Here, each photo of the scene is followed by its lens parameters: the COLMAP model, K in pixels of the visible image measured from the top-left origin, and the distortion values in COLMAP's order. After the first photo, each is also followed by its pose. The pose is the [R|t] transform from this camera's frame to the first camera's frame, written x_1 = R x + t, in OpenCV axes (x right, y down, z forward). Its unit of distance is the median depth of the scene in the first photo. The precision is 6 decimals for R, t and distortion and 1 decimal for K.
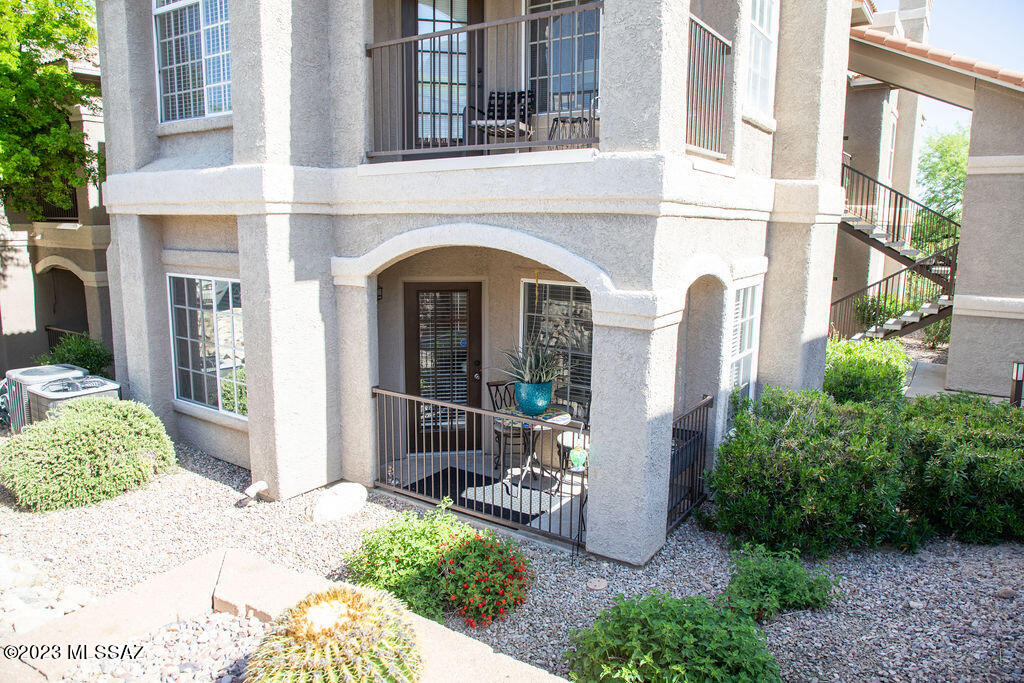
lens RADIAL K [[664.9, 0, 535.7], [0, 664.9, 337.2], [0, 0, 1]] dist [-0.071836, 0.000843]
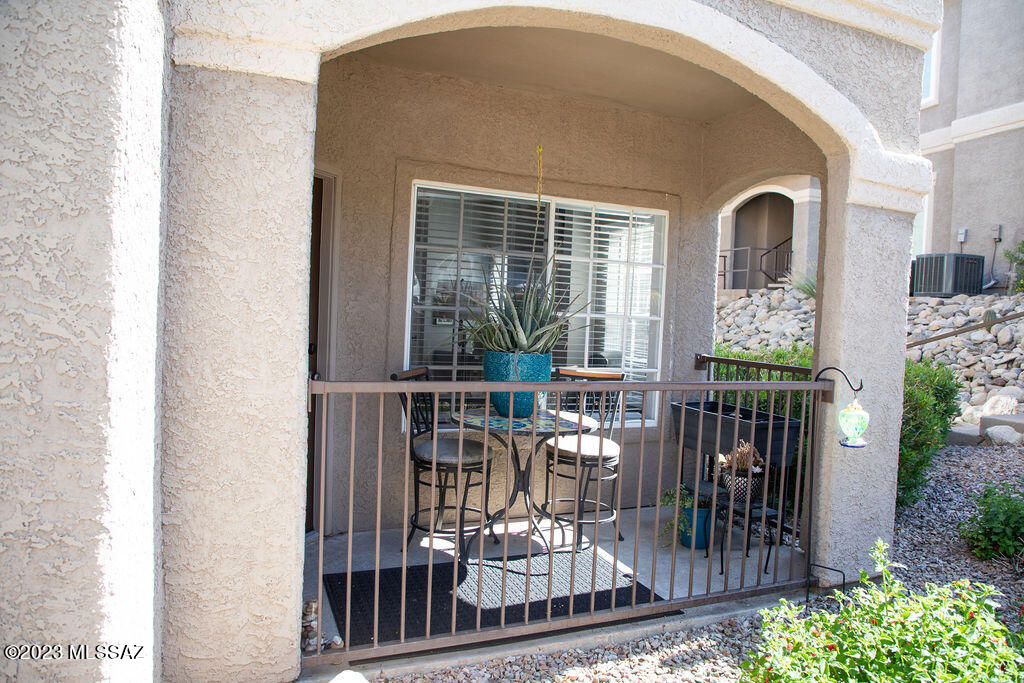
lens RADIAL K [[674.0, 0, 528.6], [0, 674.0, 341.7], [0, 0, 1]] dist [-0.072751, 0.035389]
pose [[0.573008, -0.023813, 0.819203, -0.471457], [0.099316, 0.994229, -0.040567, 0.083041], [-0.813509, 0.104605, 0.572067, 0.711364]]
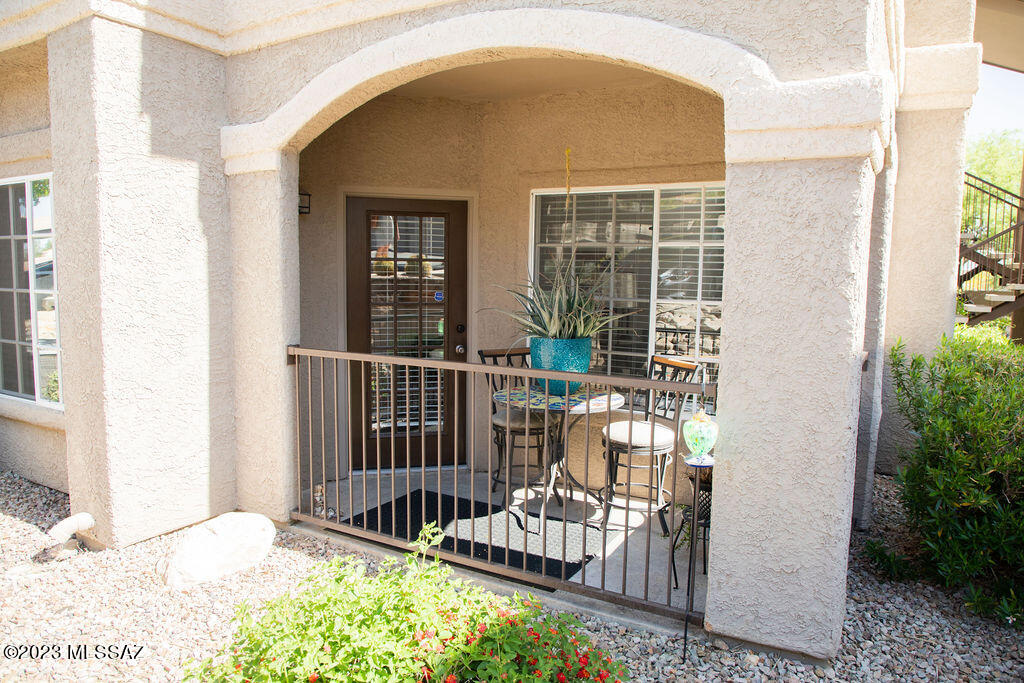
lens RADIAL K [[674.0, 0, 528.6], [0, 674.0, 341.7], [0, 0, 1]] dist [-0.072751, 0.035389]
pose [[0.998224, -0.007194, 0.059144, -0.072351], [0.010986, 0.997887, -0.064042, 0.113328], [-0.058558, 0.064578, 0.996193, 0.410539]]
